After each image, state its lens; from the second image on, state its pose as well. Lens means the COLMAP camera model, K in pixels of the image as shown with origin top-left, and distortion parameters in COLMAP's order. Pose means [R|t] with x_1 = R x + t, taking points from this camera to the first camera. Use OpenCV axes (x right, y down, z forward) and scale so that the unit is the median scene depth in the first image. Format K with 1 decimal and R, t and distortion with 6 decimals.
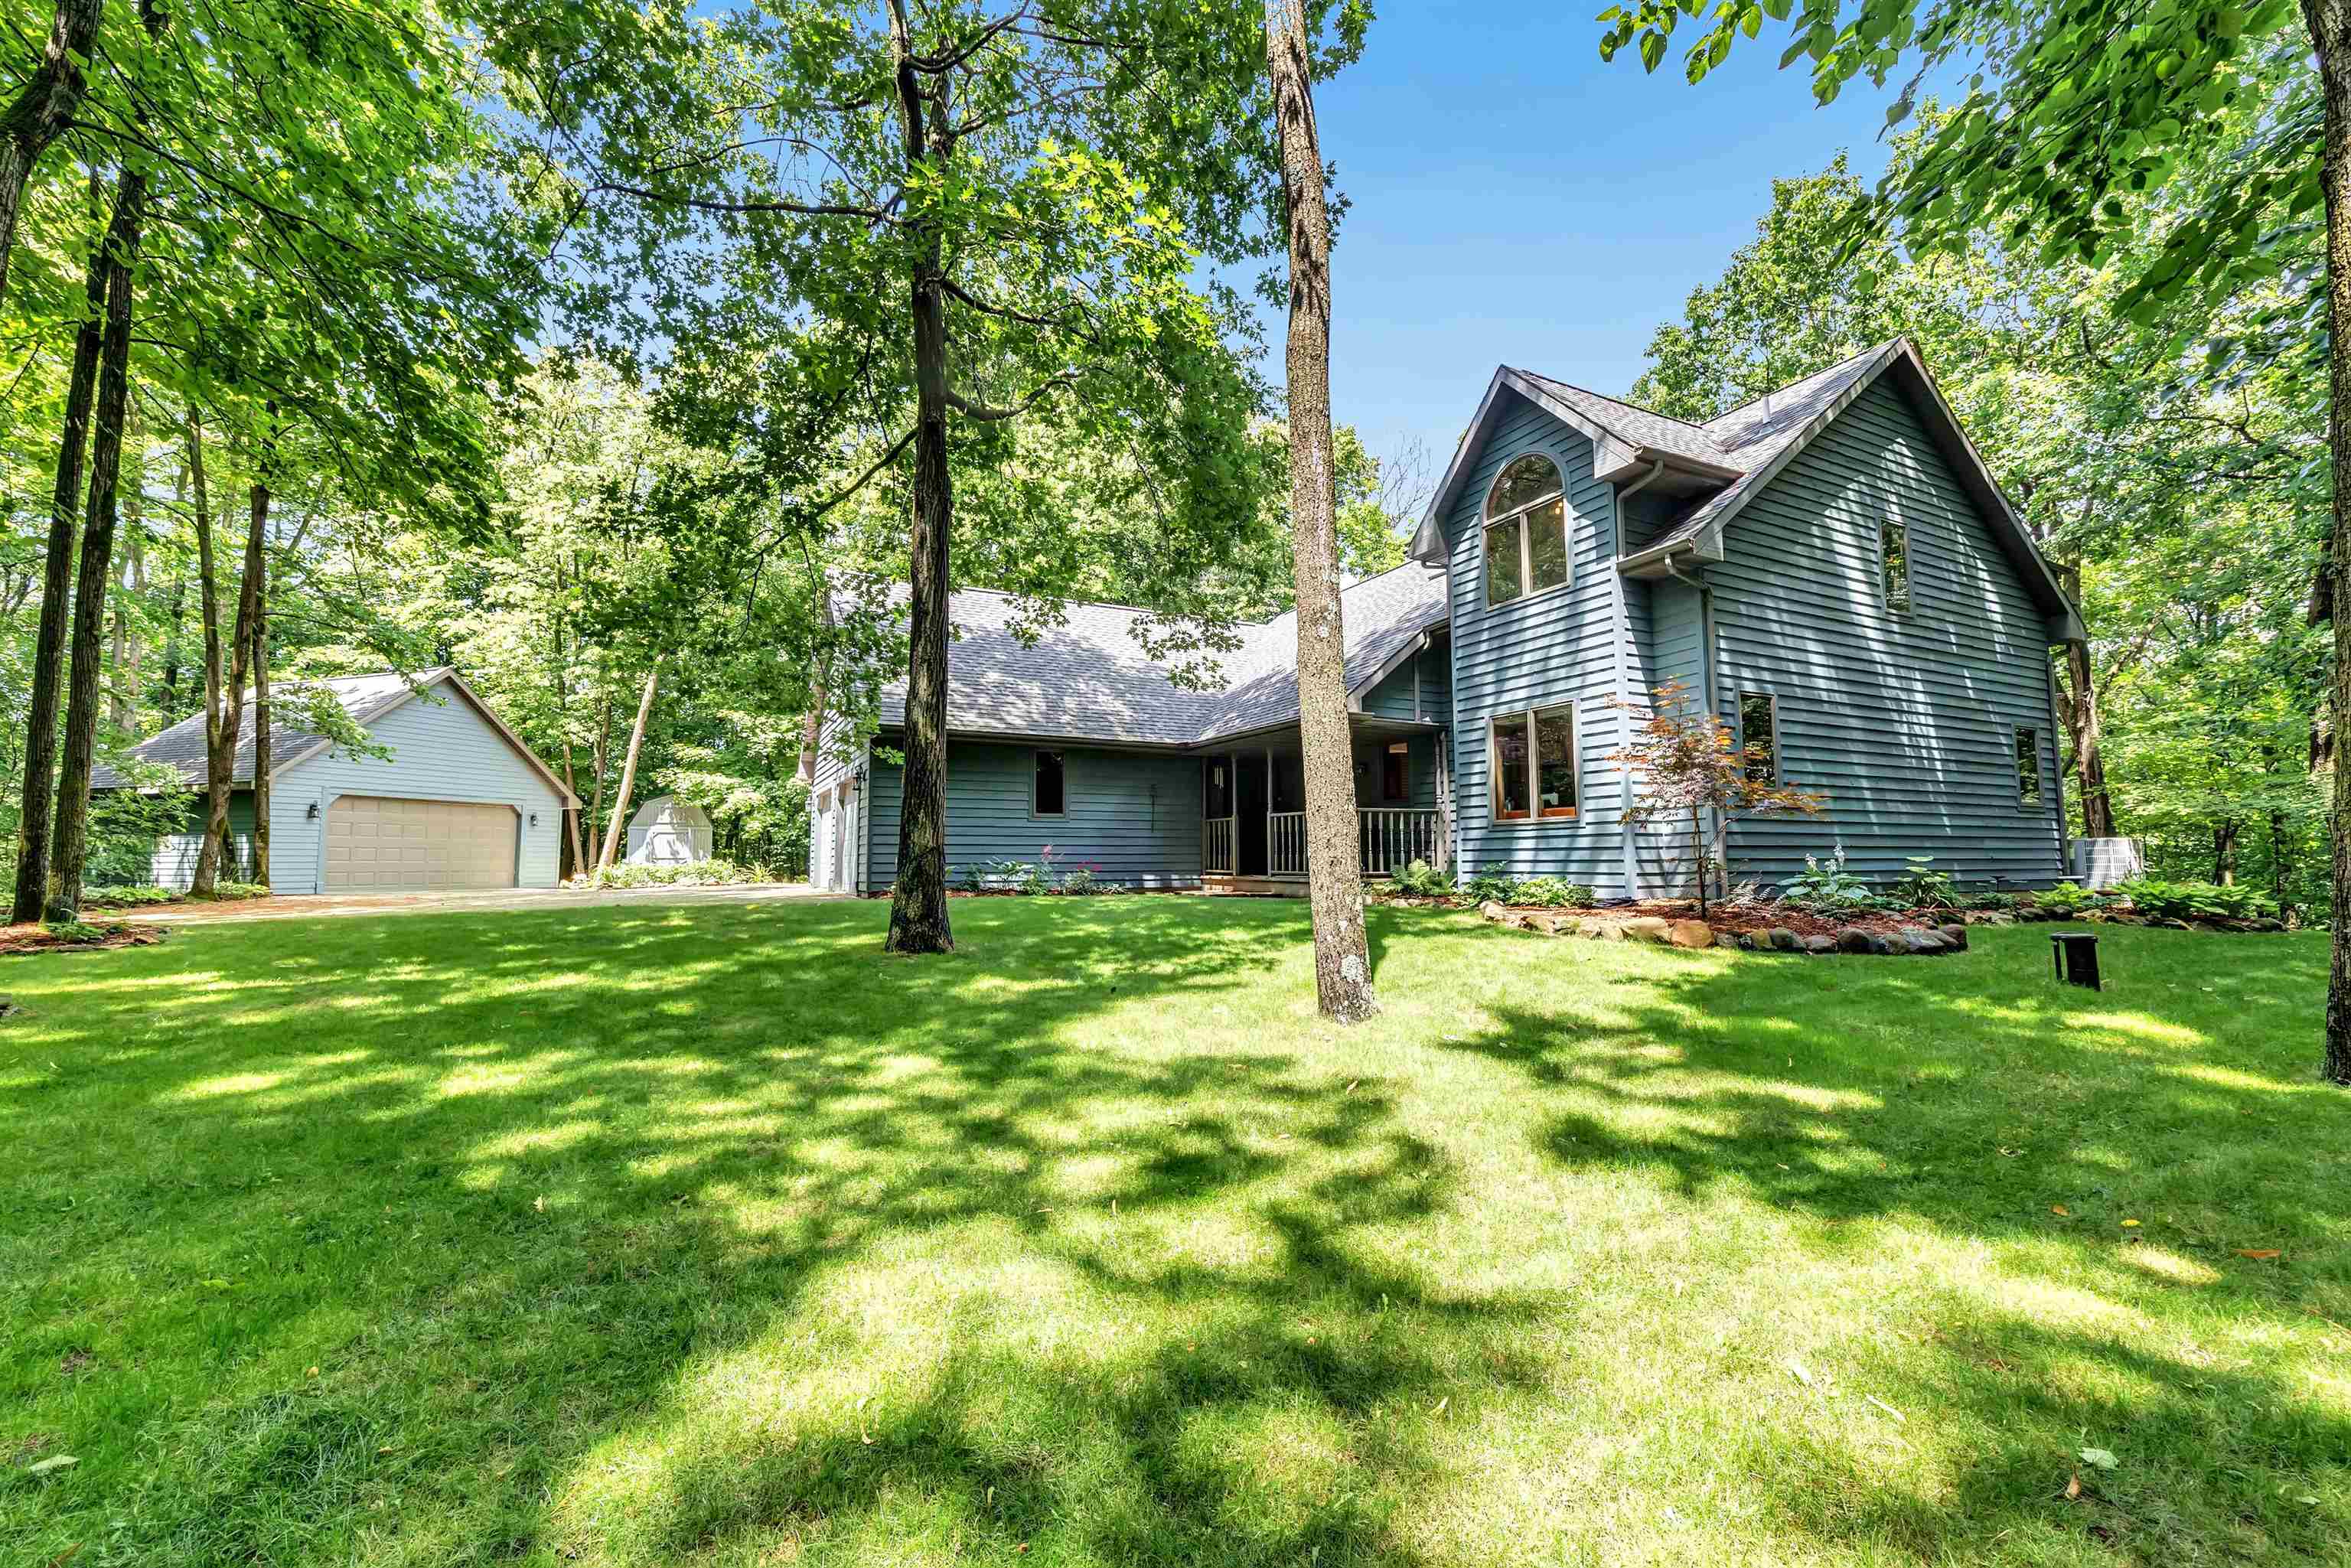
lens RADIAL K [[953.2, 0, 1175.5], [0, 953.2, 784.0], [0, 0, 1]] dist [-0.001001, -0.000023]
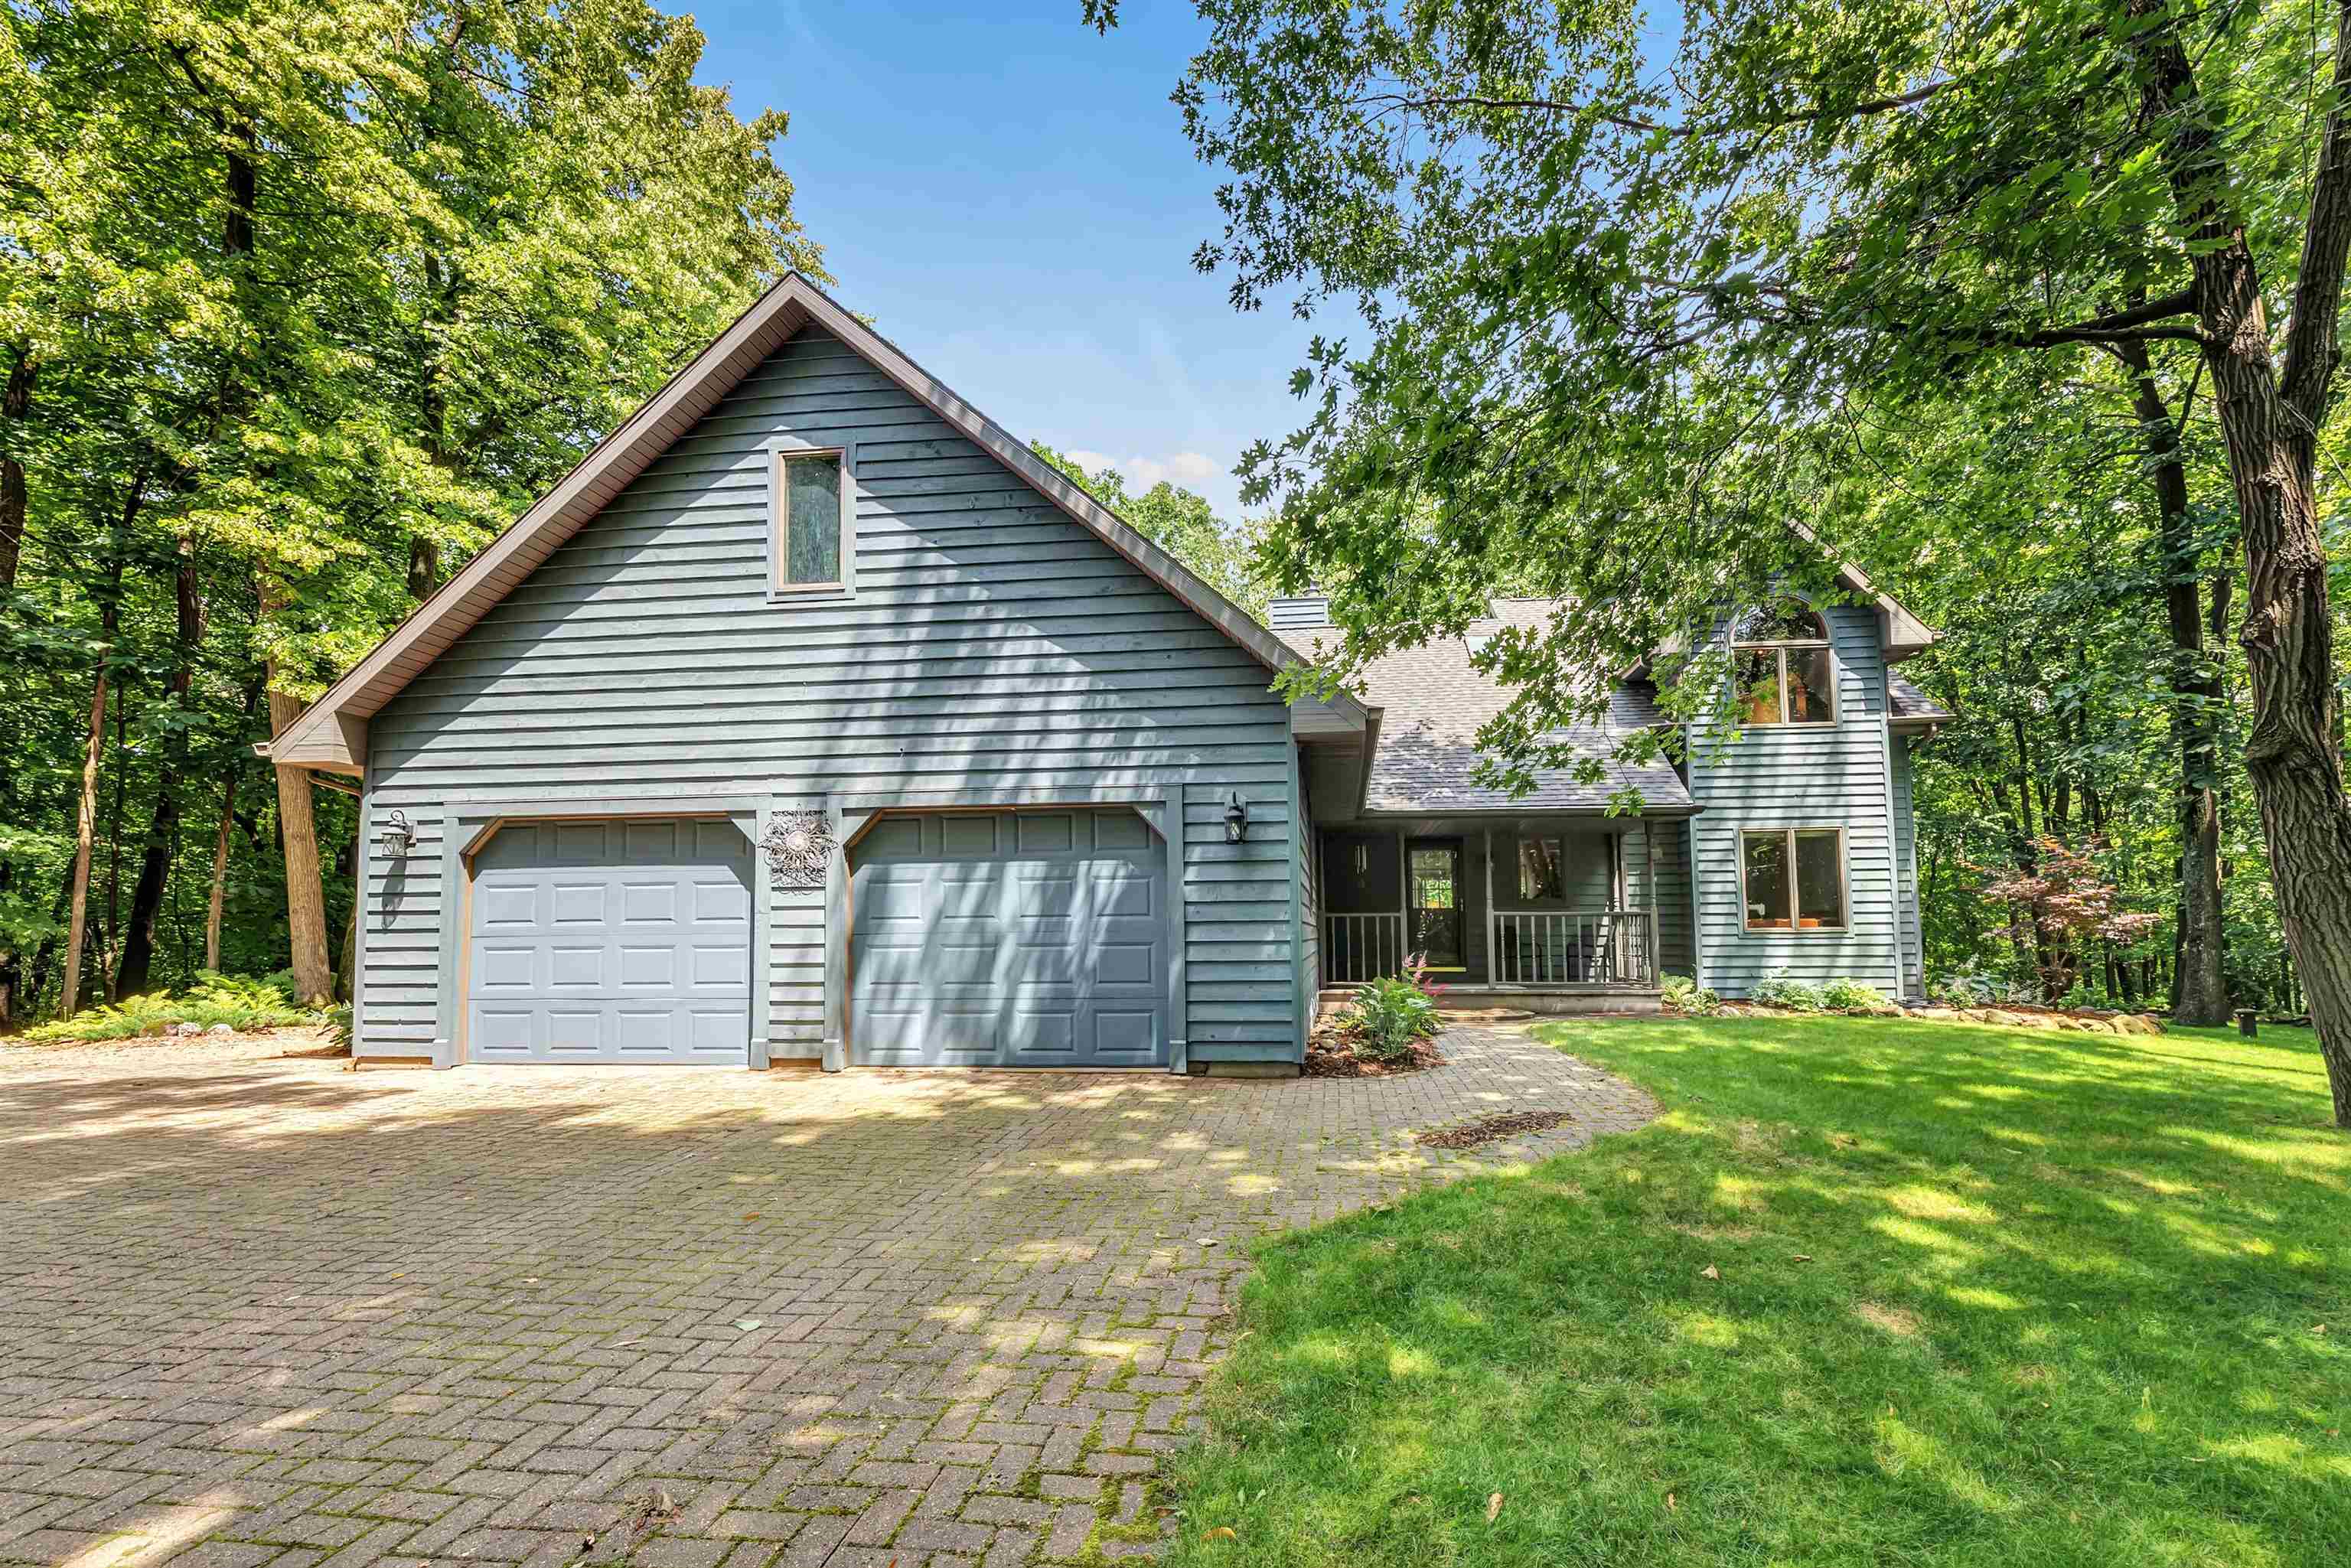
lens RADIAL K [[964.9, 0, 1298.6], [0, 964.9, 879.5], [0, 0, 1]] dist [0.000115, -0.000117]
pose [[0.534827, 0.047936, 0.843601, -0.866784], [-0.065713, 0.997725, -0.015033, 0.034166], [-0.842403, -0.047396, 0.536760, 0.875858]]
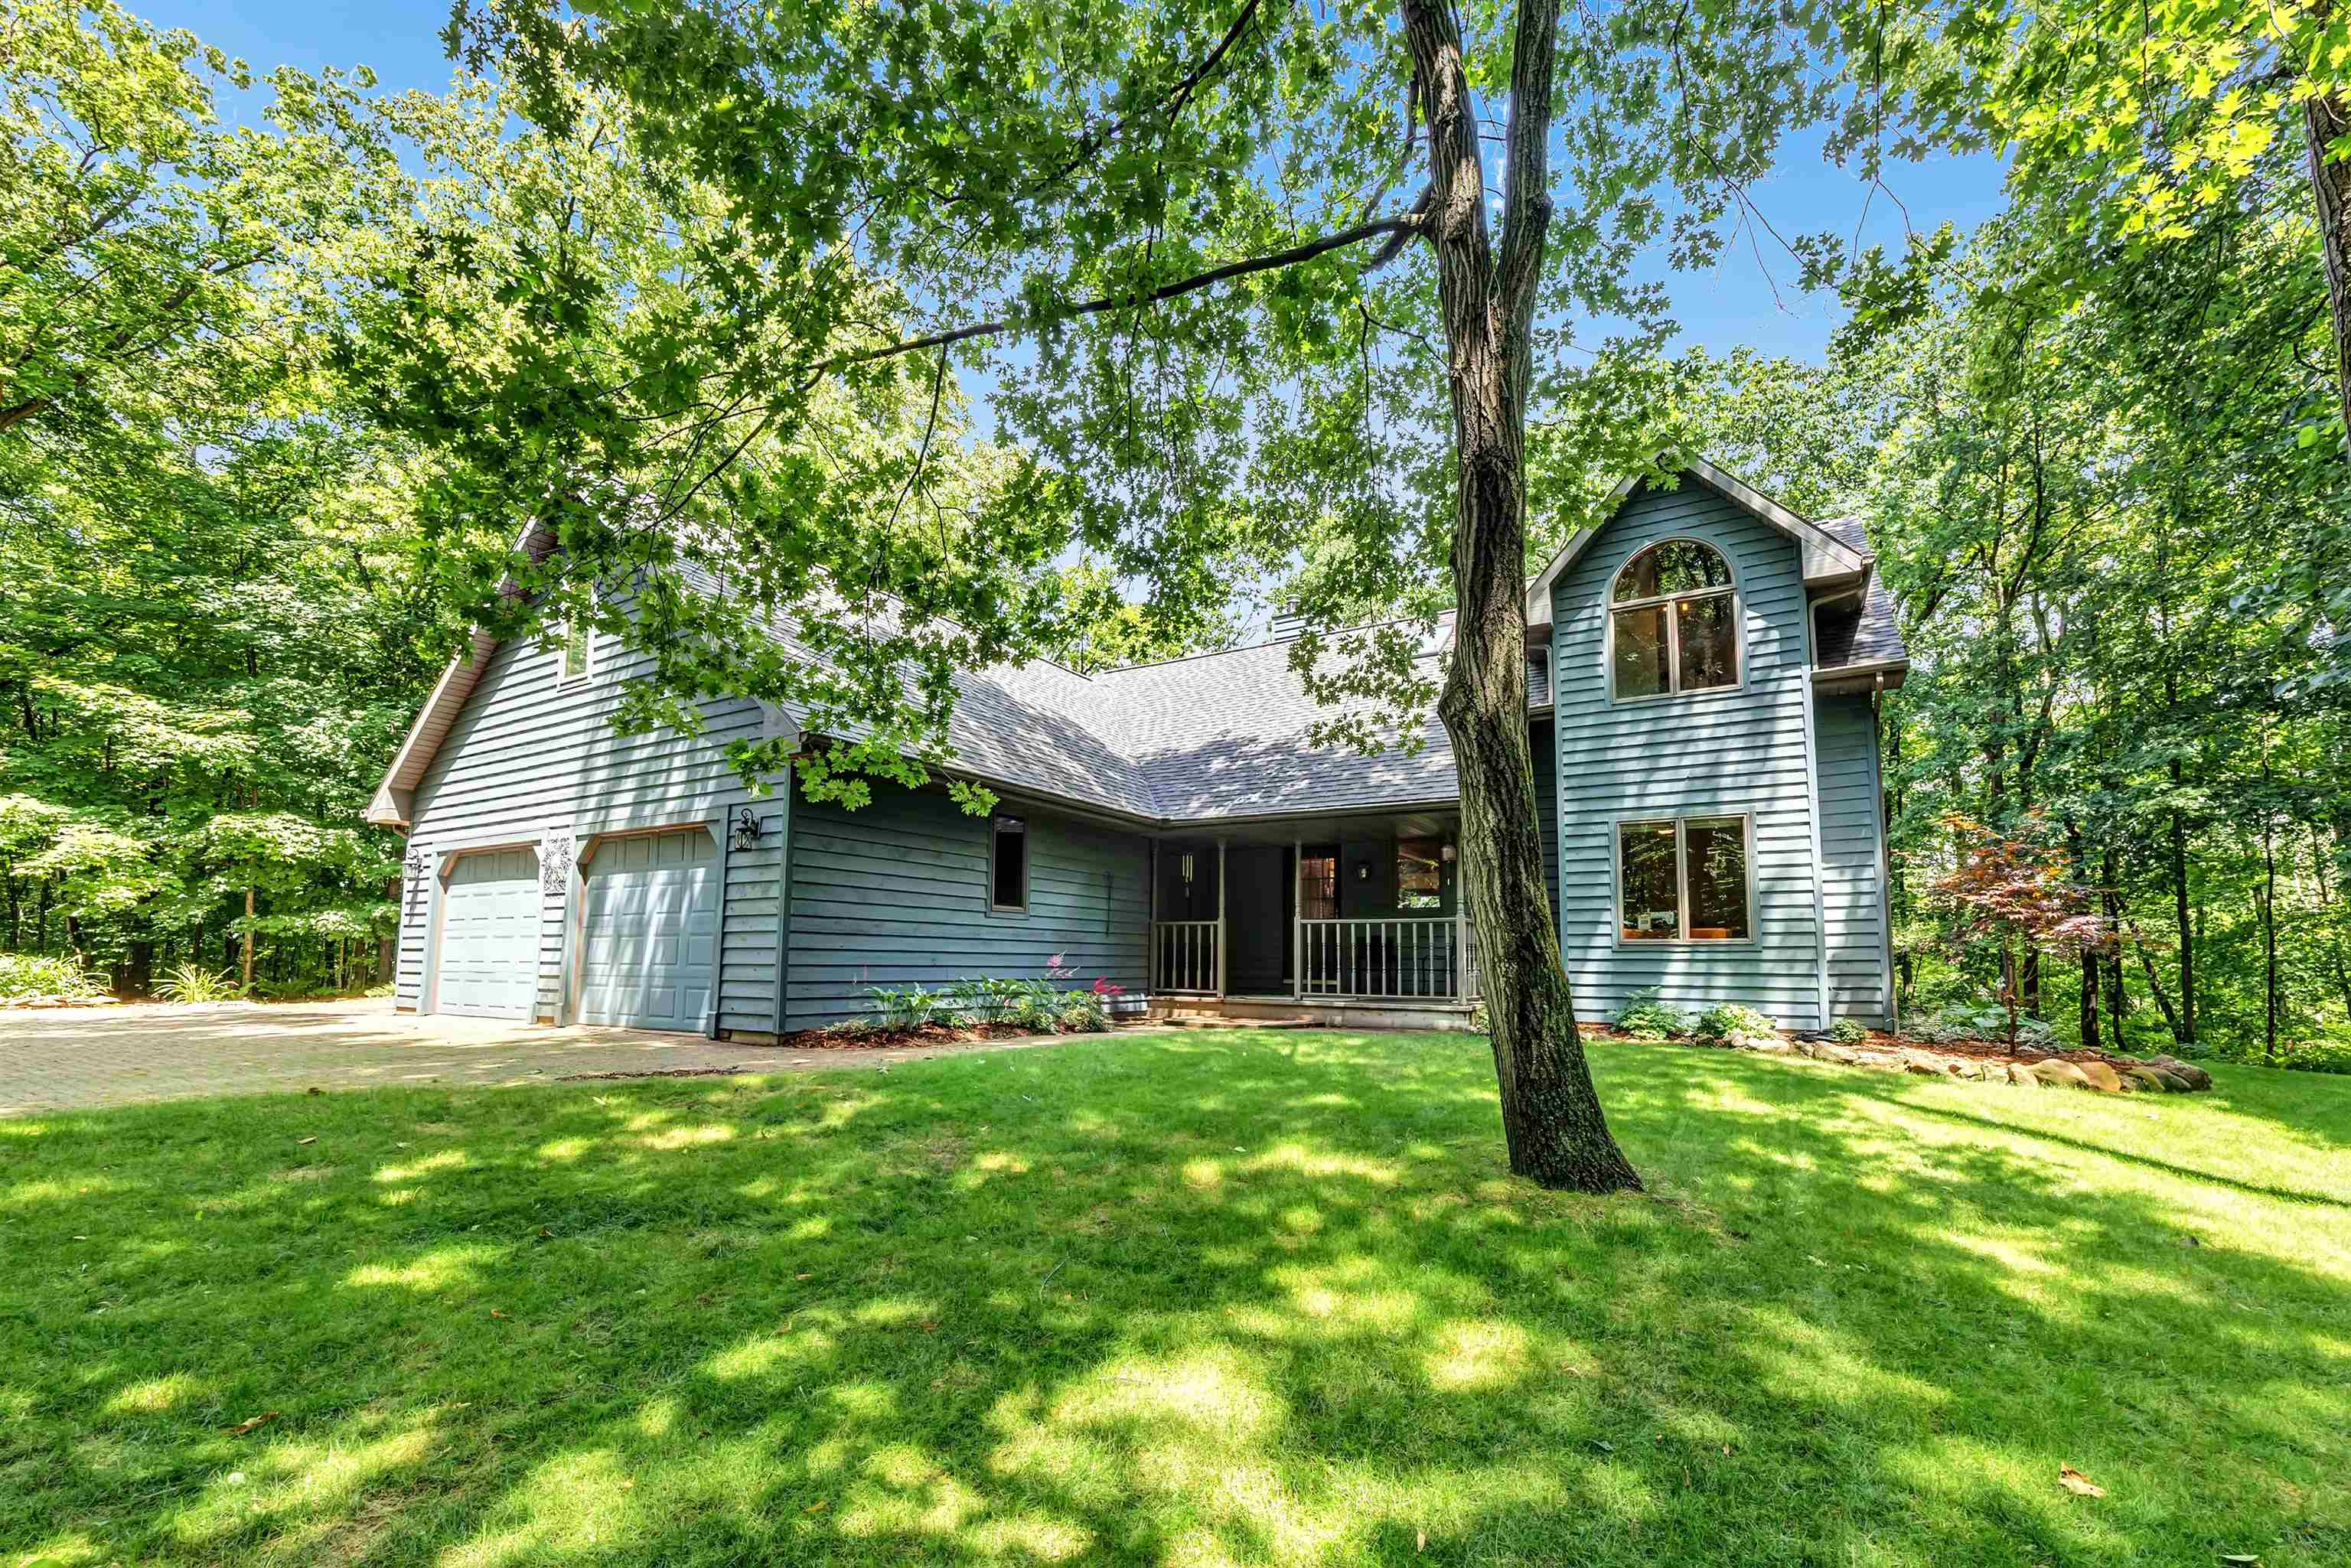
lens RADIAL K [[1001.8, 0, 1208.7], [0, 1001.8, 871.6], [0, 0, 1]] dist [-0.000014, 0.000334]
pose [[0.850525, 0.061533, 0.522323, -0.499567], [-0.057303, 0.998062, -0.024269, 0.020435], [-0.522804, -0.009289, 0.852402, 0.423961]]
